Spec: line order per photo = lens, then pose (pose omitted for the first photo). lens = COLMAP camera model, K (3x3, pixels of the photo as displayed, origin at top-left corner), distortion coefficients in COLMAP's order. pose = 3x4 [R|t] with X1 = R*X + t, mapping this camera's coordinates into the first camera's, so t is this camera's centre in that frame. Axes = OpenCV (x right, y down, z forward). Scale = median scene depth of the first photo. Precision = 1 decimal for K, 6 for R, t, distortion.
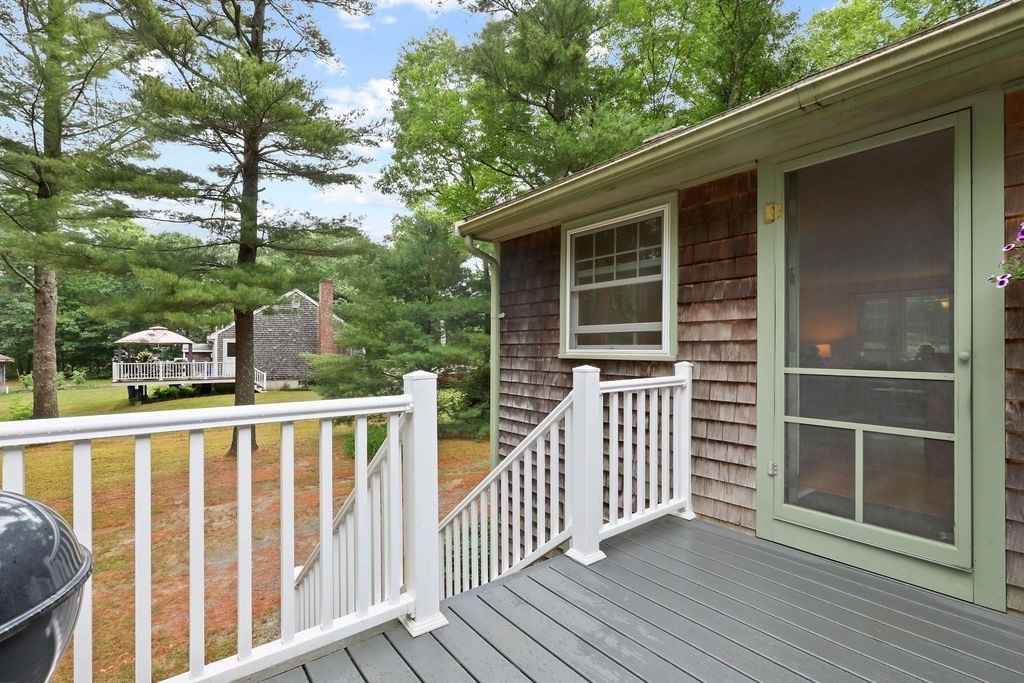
lens RADIAL K [[459.3, 0, 513.9], [0, 459.3, 351.7], [0, 0, 1]] dist [-0.000113, 0.000028]
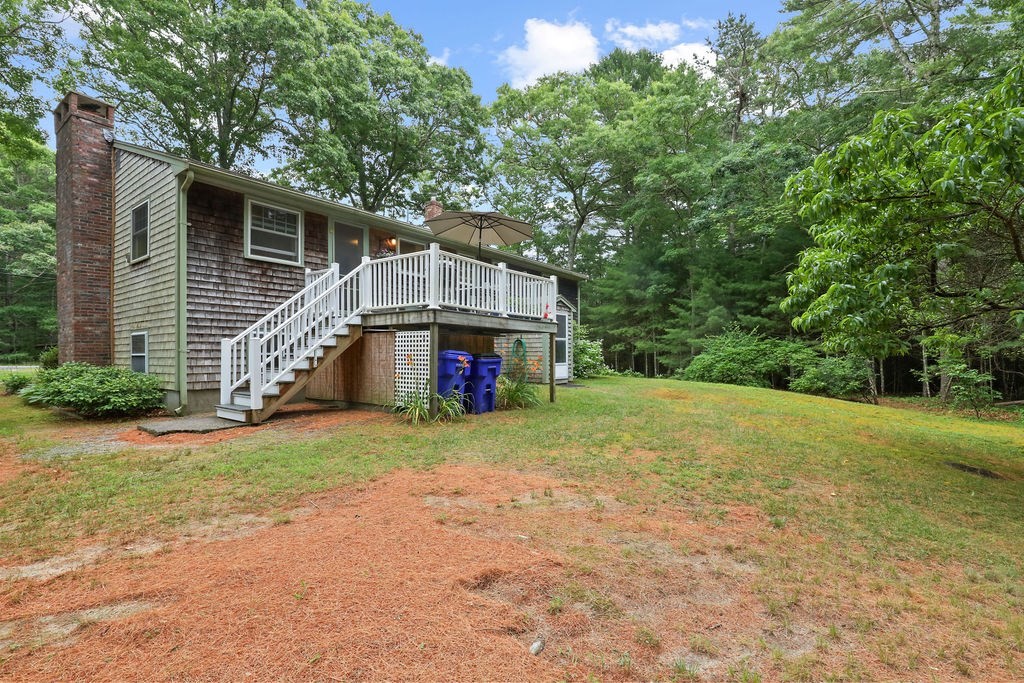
lens RADIAL K [[459.3, 0, 513.9], [0, 459.3, 351.7], [0, 0, 1]] dist [-0.000113, 0.000028]
pose [[-0.249486, 0.004146, 0.968370, -2.605567], [0.002366, 0.999990, -0.003672, 0.527460], [-0.968376, 0.001375, -0.249493, 0.393903]]
